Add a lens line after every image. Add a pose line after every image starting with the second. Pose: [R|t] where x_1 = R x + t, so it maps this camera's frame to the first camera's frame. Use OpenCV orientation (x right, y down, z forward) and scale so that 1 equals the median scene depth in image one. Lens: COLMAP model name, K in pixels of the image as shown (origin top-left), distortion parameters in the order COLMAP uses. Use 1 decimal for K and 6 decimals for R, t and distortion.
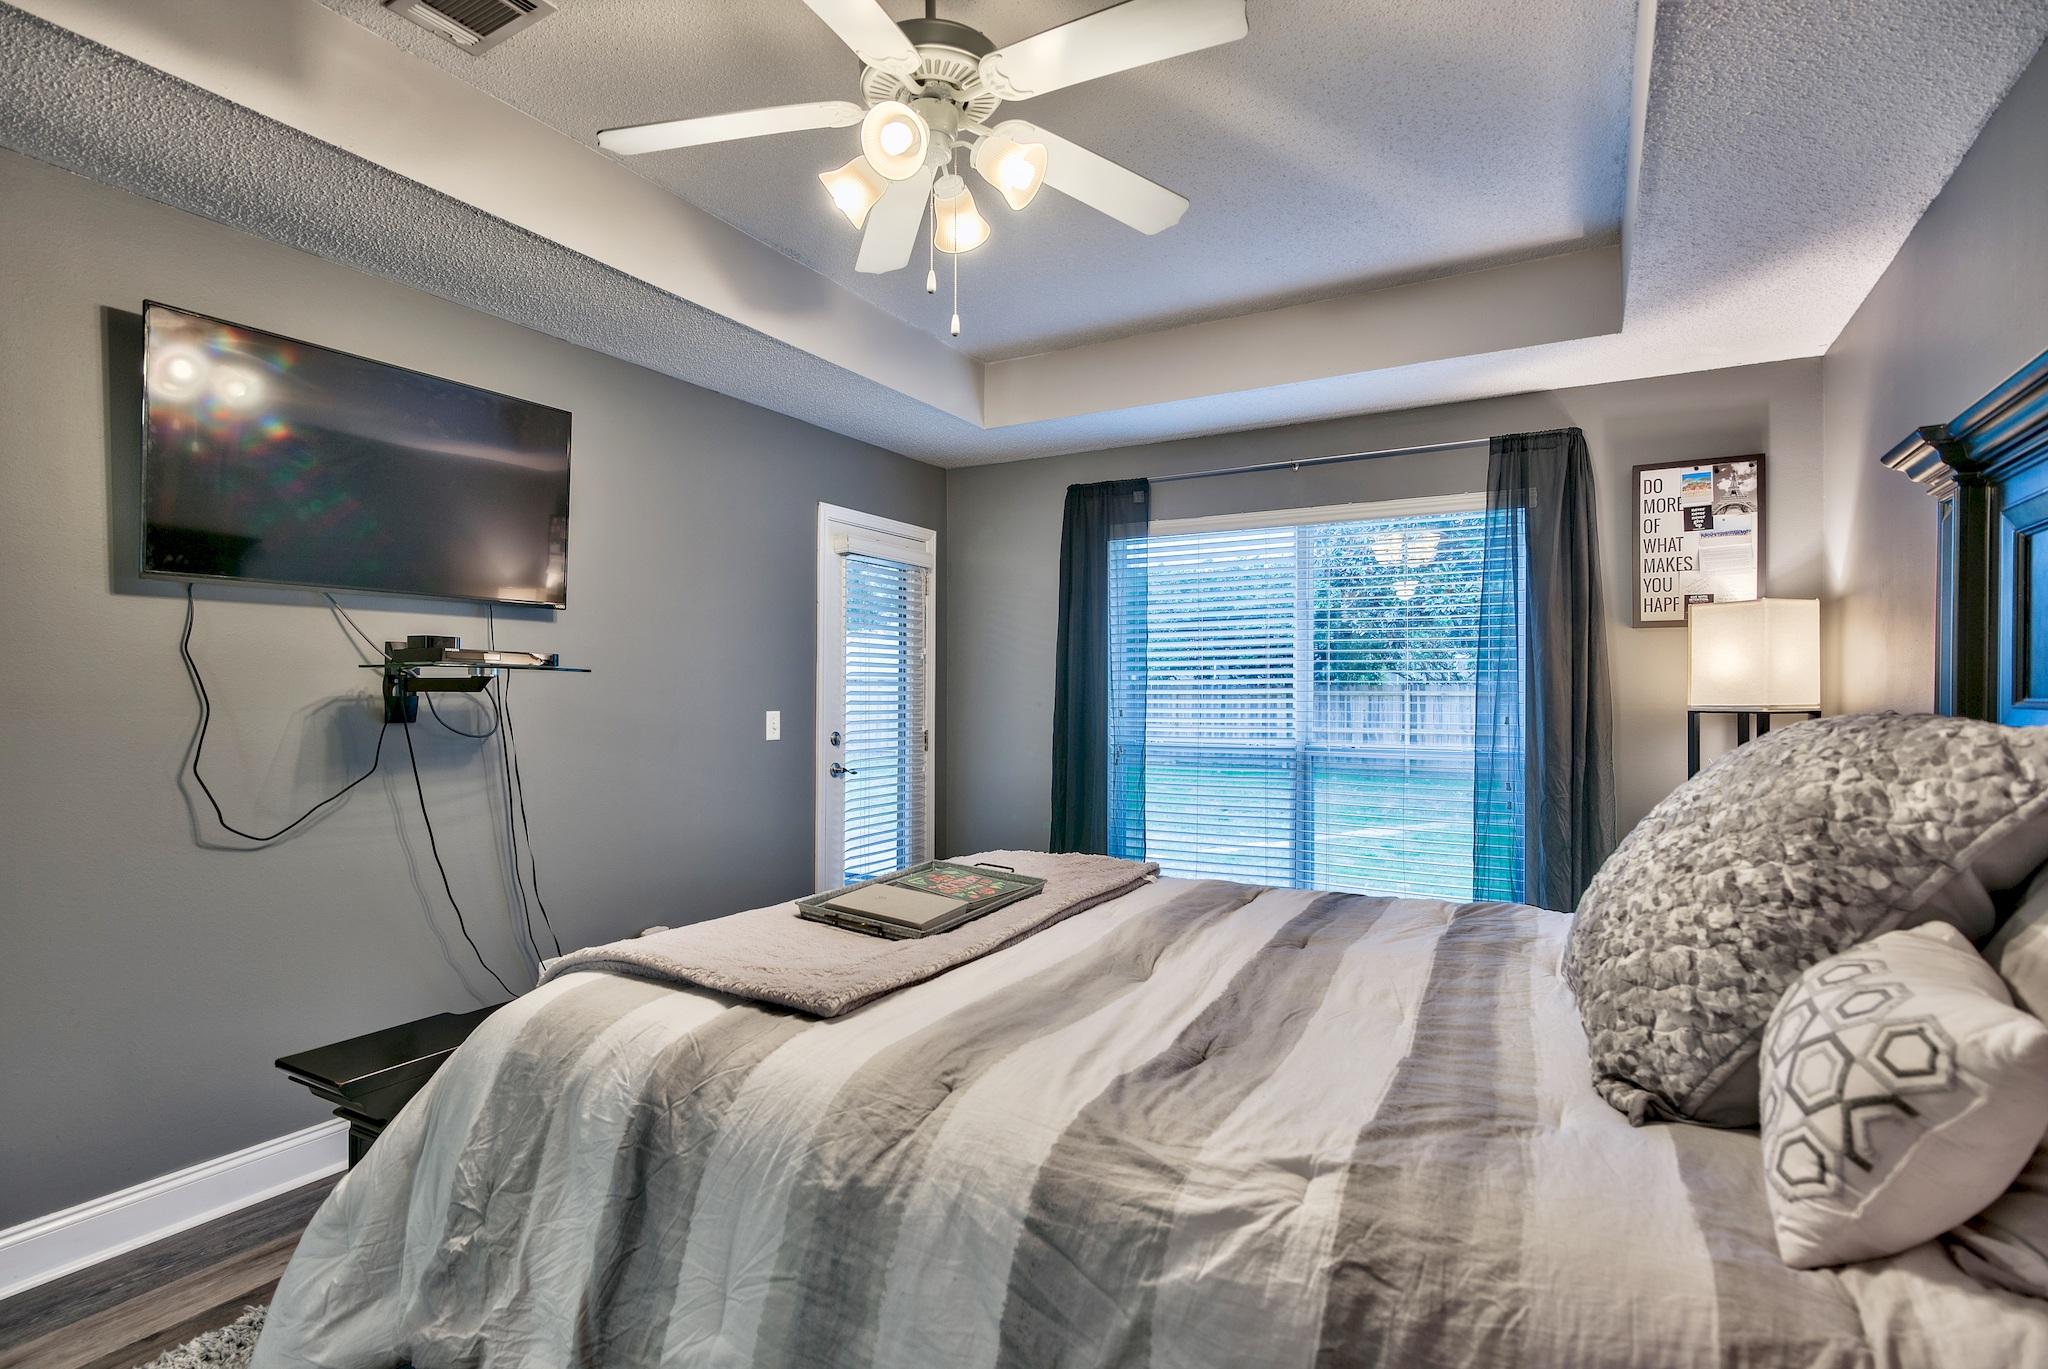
lens RADIAL K [[1019.8, 0, 1025.1], [0, 1019.8, 688.1], [0, 0, 1]] dist [0.002201, 0.000893]
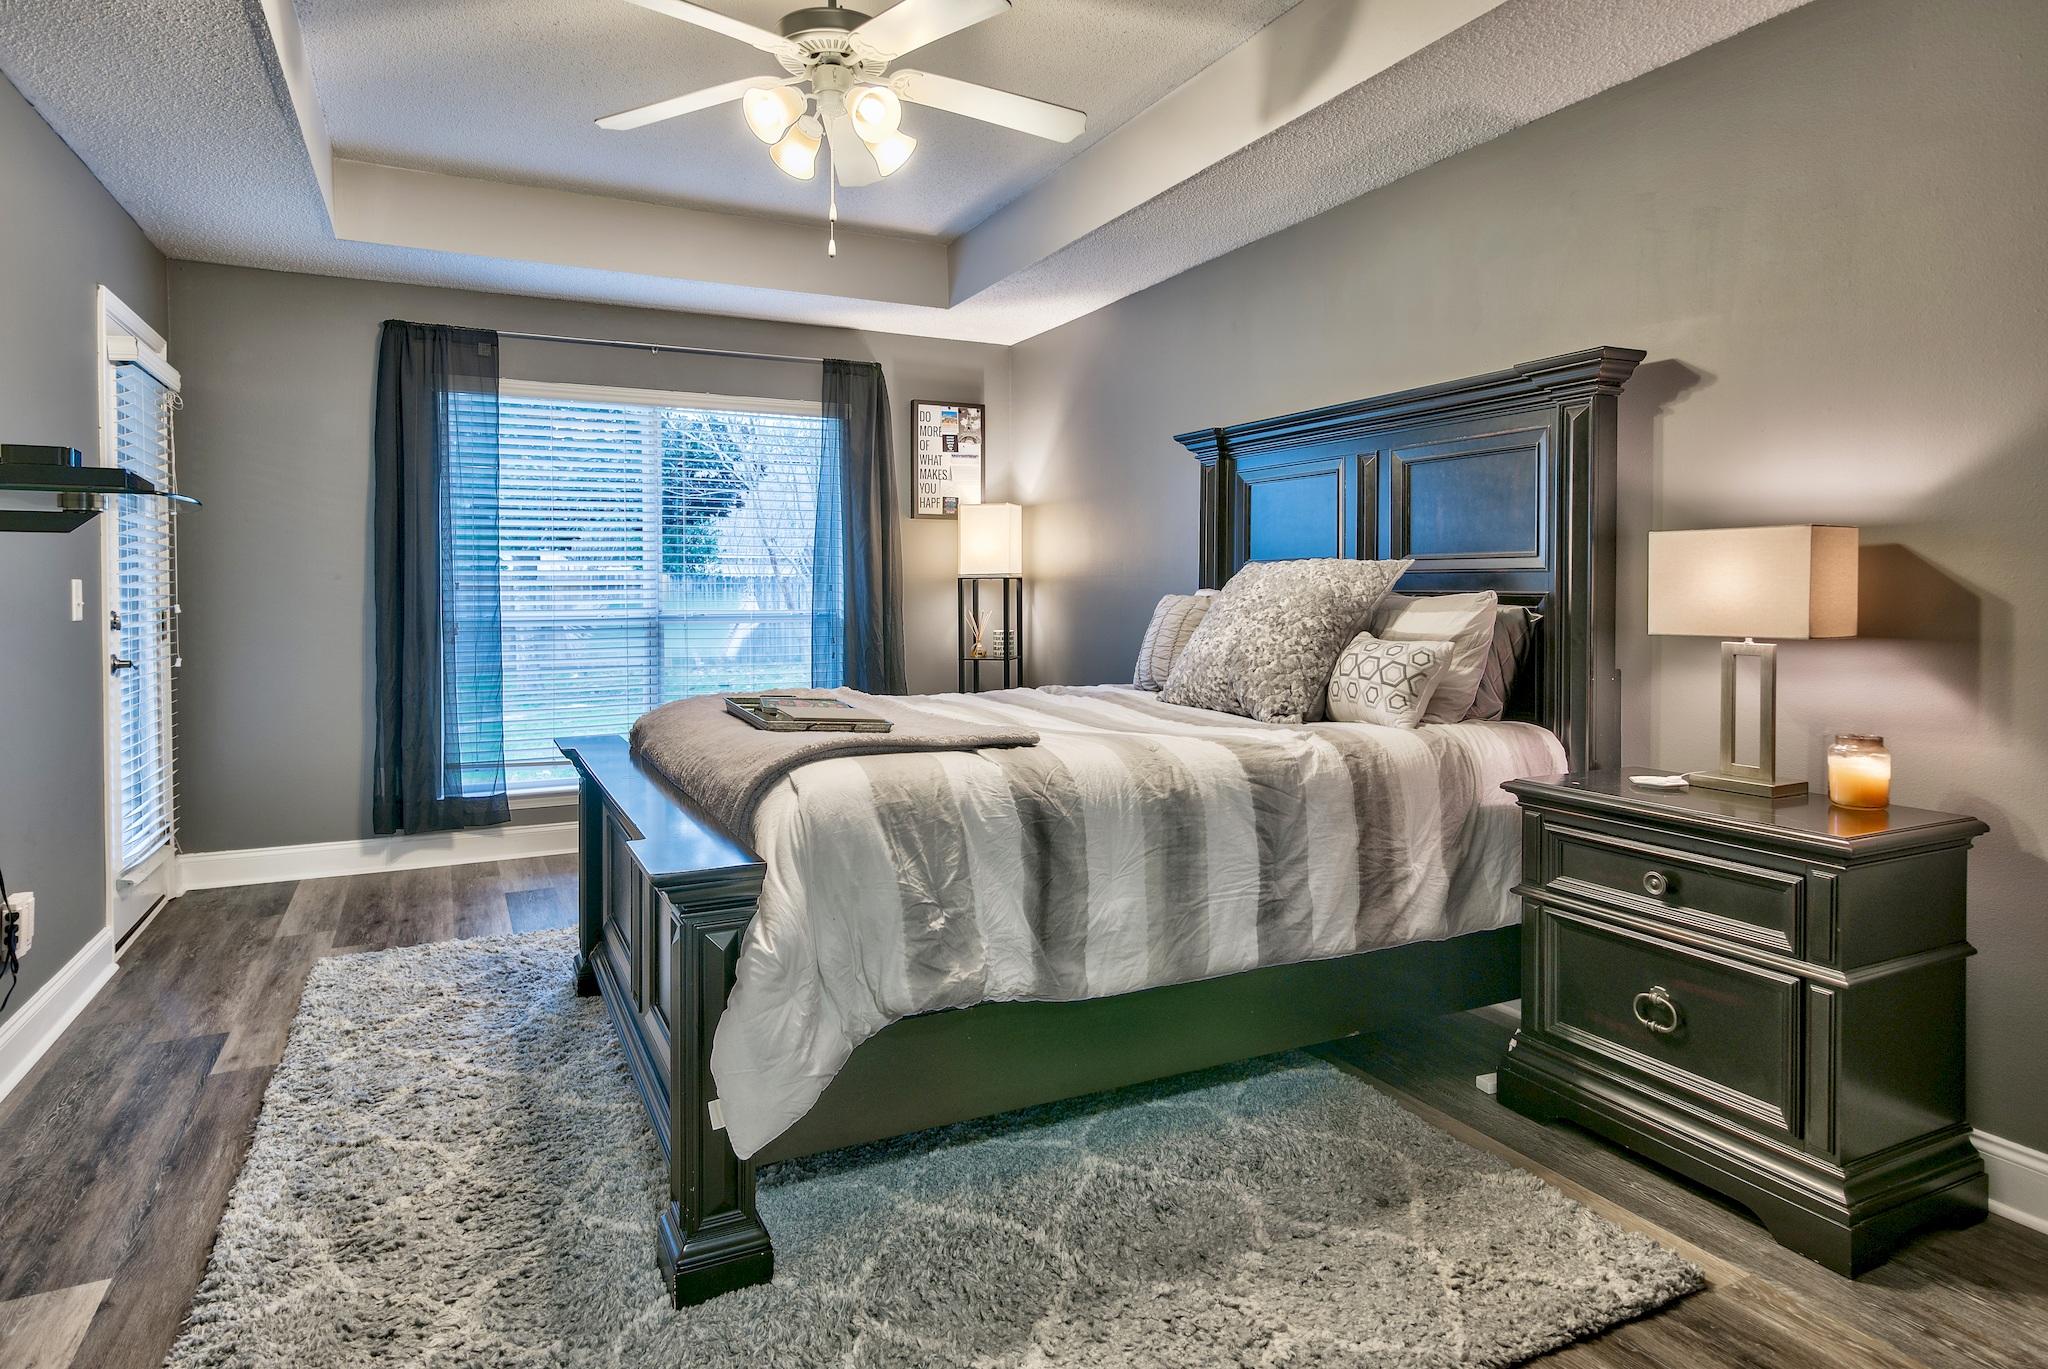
lens RADIAL K [[1144.2, 0, 1067.5], [0, 1144.2, 595.3], [0, 0, 1]] dist [0.019129, -0.001271]
pose [[0.536580, -0.011008, 0.843778, -0.607620], [0.000963, 0.999922, 0.012432, 0.026030], [-0.843849, -0.005858, 0.536548, 0.004430]]
